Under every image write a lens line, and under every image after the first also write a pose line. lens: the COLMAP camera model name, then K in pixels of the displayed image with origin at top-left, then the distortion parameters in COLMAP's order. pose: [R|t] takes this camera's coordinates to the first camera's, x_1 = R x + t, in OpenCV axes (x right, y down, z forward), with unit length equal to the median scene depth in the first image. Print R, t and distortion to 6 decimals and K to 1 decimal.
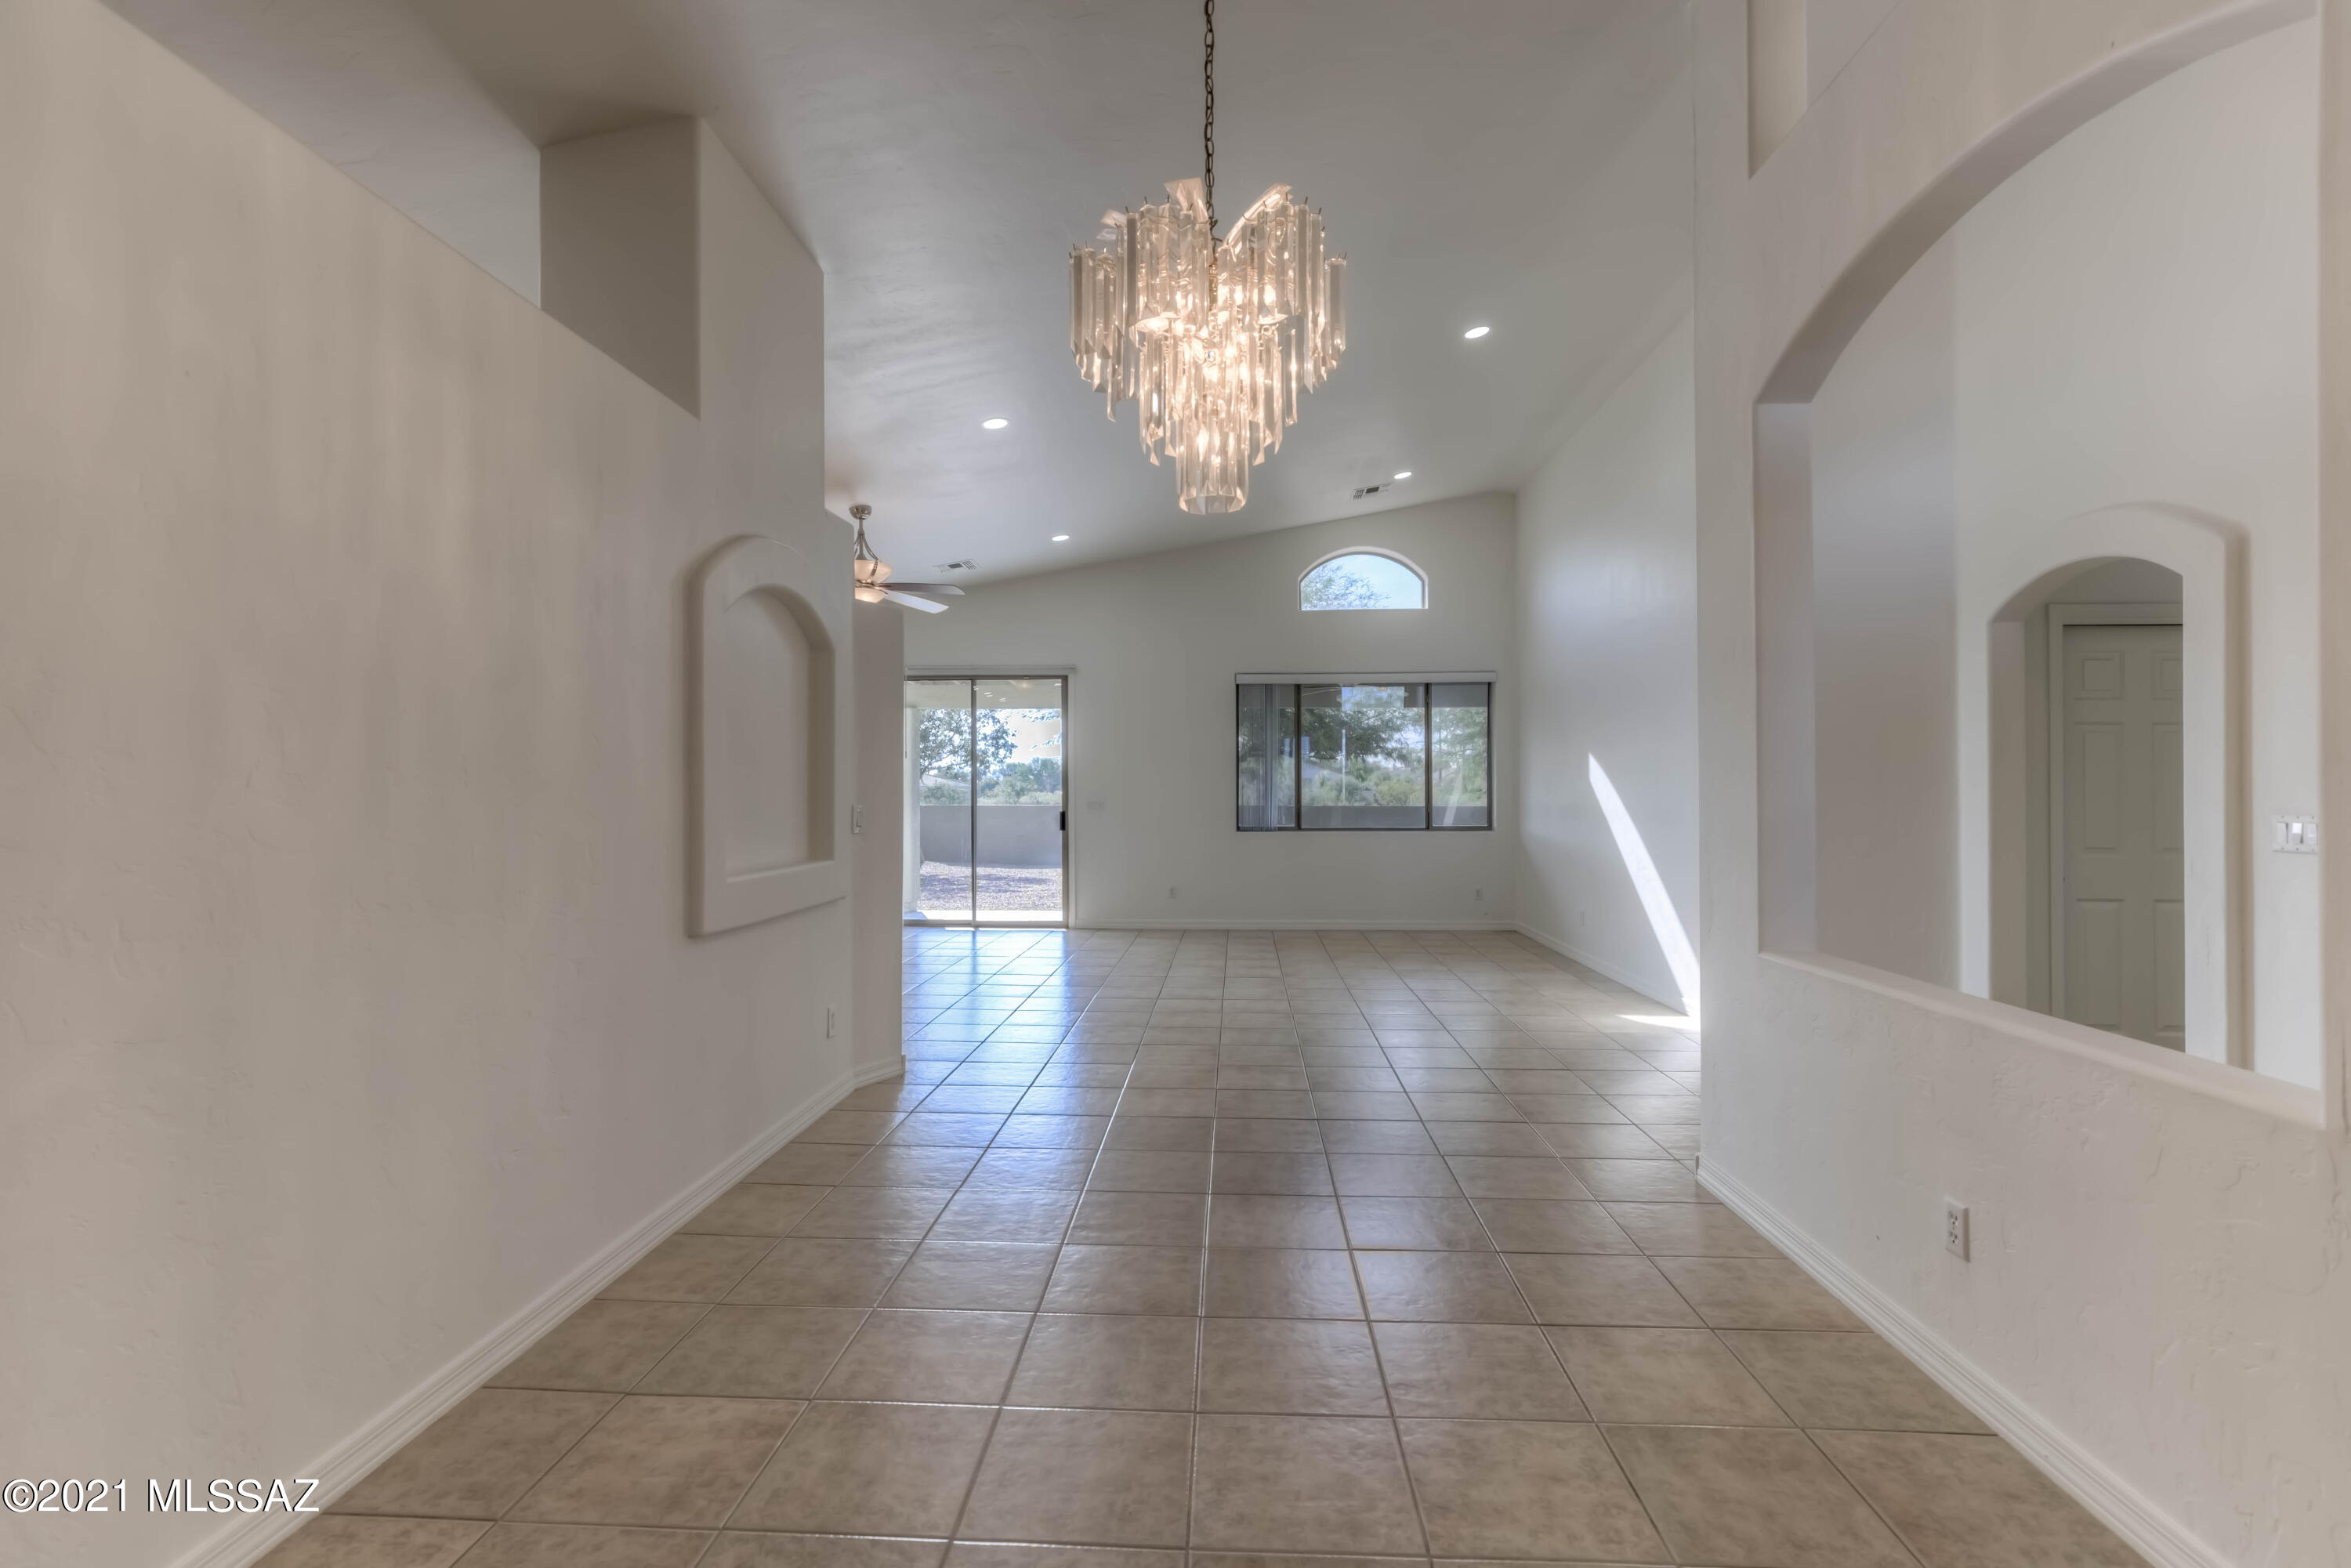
lens RADIAL K [[1093.8, 0, 1187.1], [0, 1093.8, 779.5], [0, 0, 1]] dist [-0.001972, 0.000545]
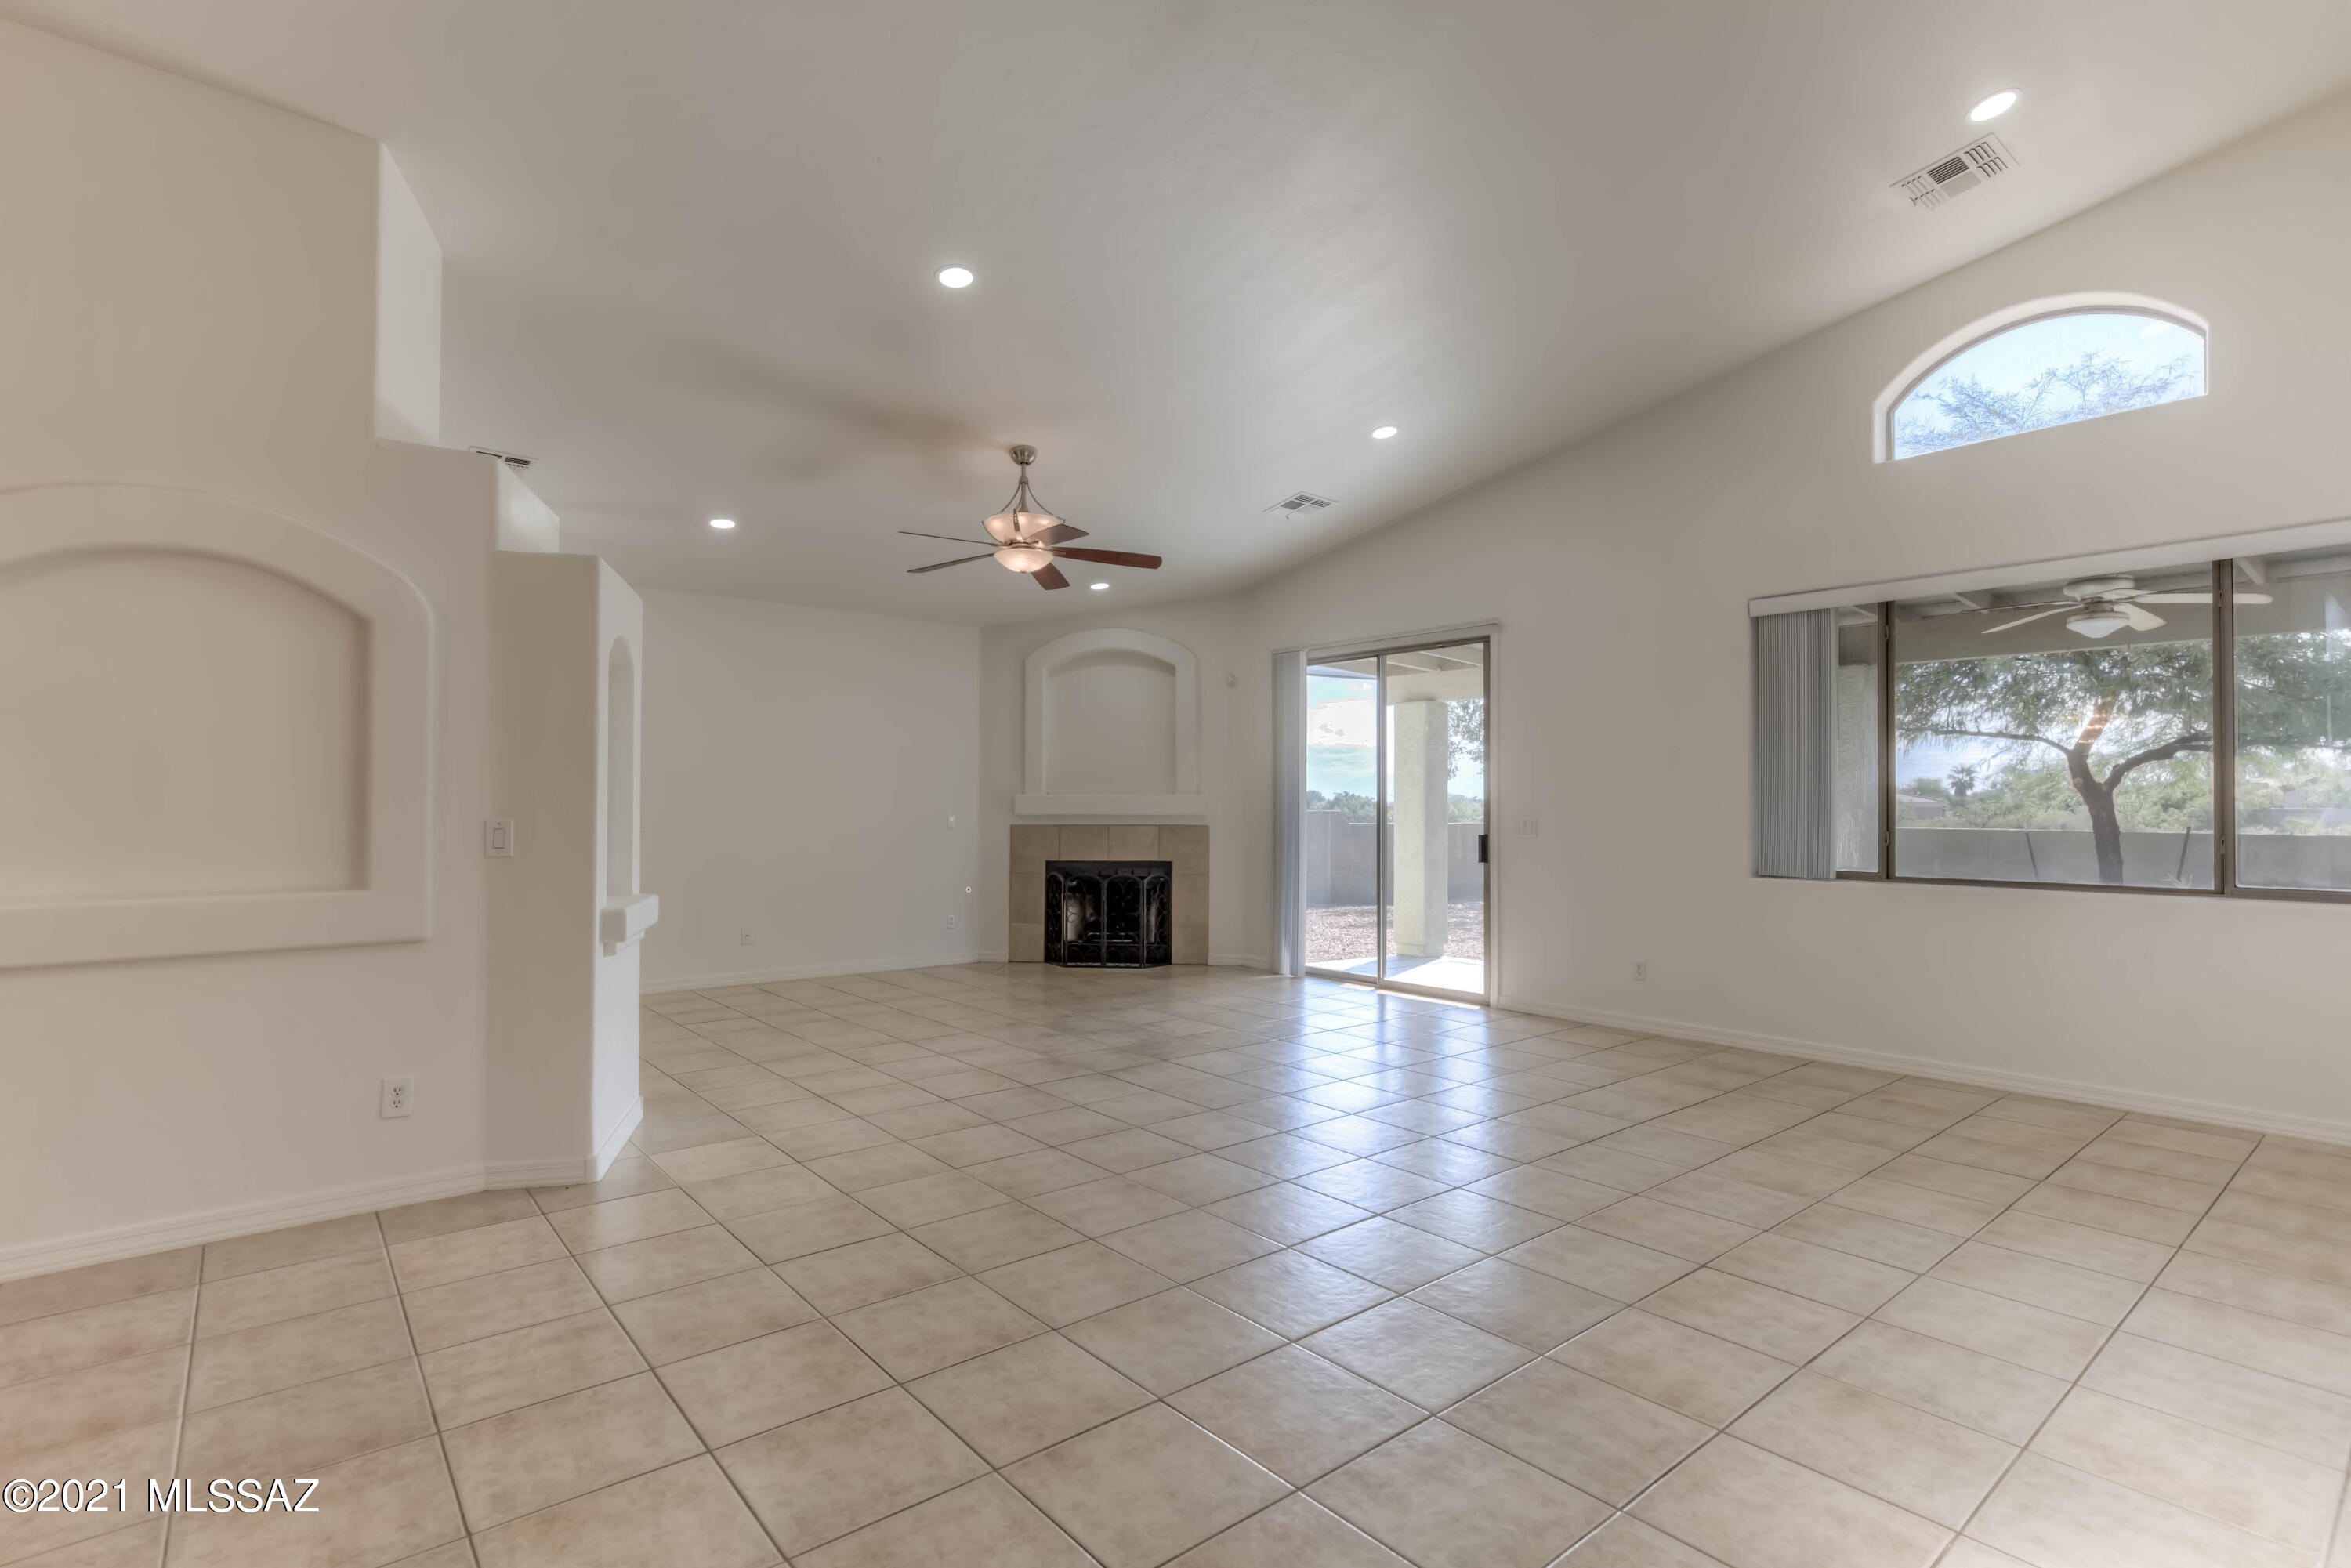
lens RADIAL K [[1109.6, 0, 1160.6], [0, 1109.6, 787.3], [0, 0, 1]] dist [0.000151, 0.000107]
pose [[0.666912, -0.009984, -0.745070, 0.268806], [0.006803, 0.999950, -0.007310, 0.003509], [0.745105, -0.000193, 0.666947, 0.384880]]
